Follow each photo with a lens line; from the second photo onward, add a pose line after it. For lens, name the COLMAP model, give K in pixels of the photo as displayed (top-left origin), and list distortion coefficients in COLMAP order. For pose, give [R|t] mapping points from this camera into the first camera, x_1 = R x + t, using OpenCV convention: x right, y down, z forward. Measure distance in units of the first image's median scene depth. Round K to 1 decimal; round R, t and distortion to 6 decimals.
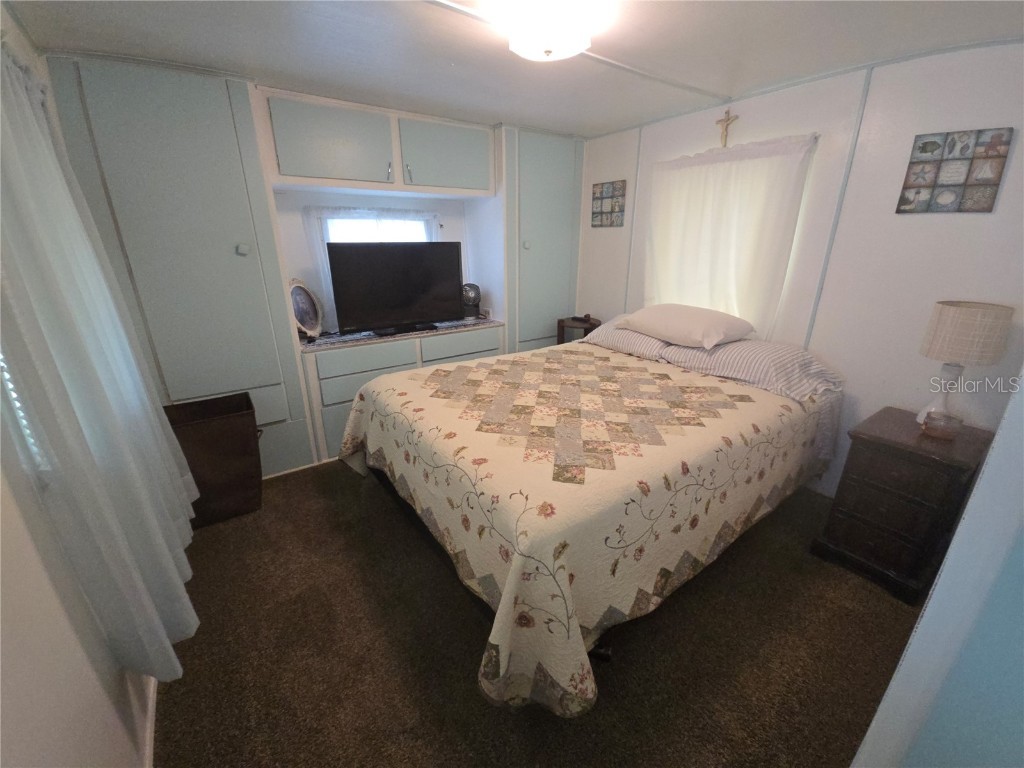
lens RADIAL K [[418.6, 0, 508.6], [0, 418.6, 388.3], [0, 0, 1]] dist [0.015512, -0.010417]
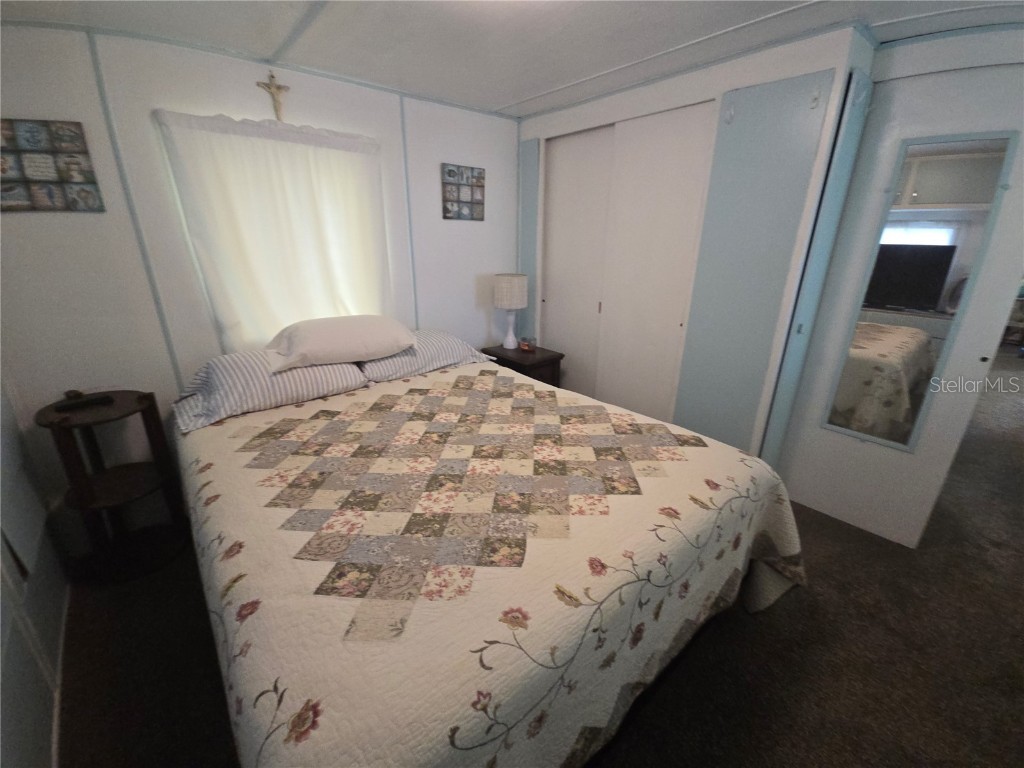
lens RADIAL K [[418.6, 0, 508.6], [0, 418.6, 388.3], [0, 0, 1]] dist [0.015512, -0.010417]
pose [[-0.096003, -0.342137, 0.934733, -0.553238], [0.328021, 0.875740, 0.354234, -0.327828], [-0.939780, 0.340619, 0.028155, 0.900970]]
